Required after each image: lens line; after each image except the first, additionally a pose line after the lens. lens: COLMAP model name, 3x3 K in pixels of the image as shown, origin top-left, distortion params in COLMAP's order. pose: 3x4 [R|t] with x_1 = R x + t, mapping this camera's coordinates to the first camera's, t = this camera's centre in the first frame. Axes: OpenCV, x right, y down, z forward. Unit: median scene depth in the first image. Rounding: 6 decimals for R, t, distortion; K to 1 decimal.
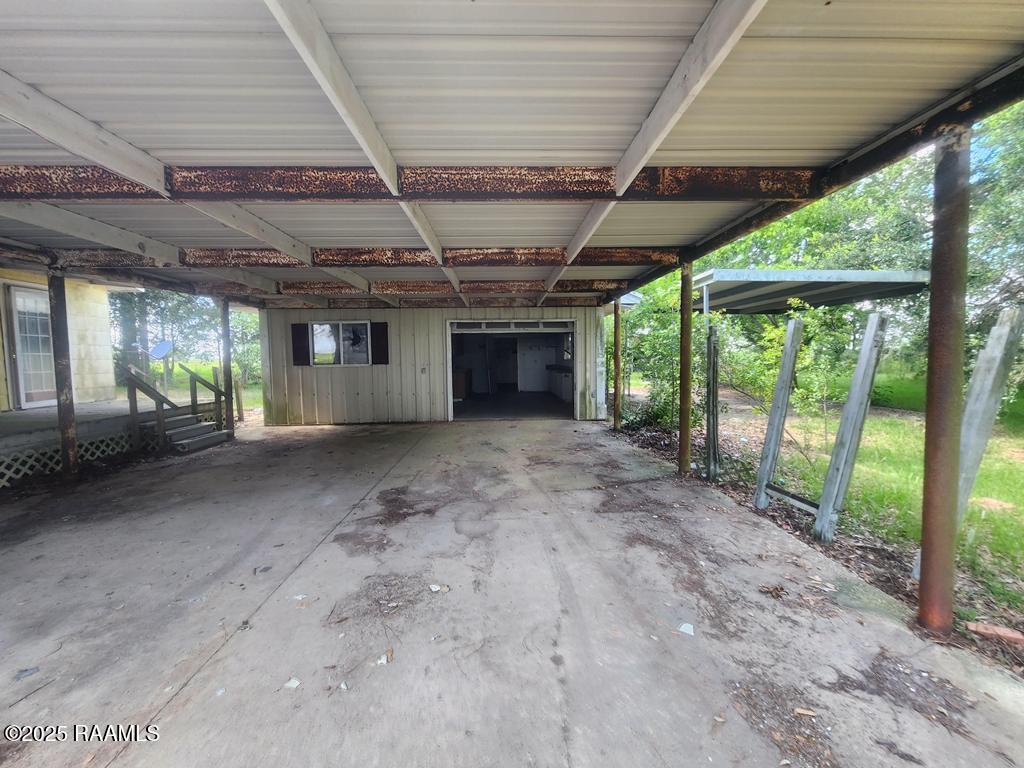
lens RADIAL K [[424.8, 0, 509.0], [0, 424.8, 376.7], [0, 0, 1]] dist [0.002963, -0.001631]
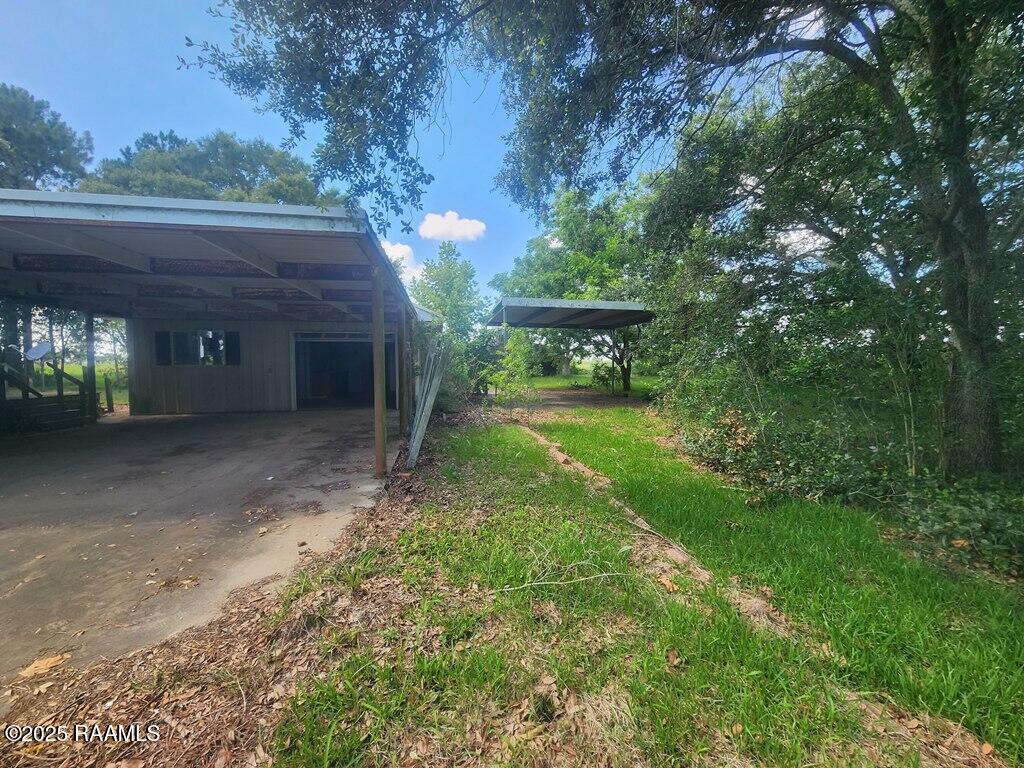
lens RADIAL K [[424.8, 0, 509.0], [0, 424.8, 378.8], [0, 0, 1]] dist [0.002963, -0.001631]
pose [[0.991303, 0.004370, 0.131529, 0.438143], [-0.003091, 0.999946, -0.009931, 0.026456], [-0.131566, 0.009438, 0.991263, -0.448737]]
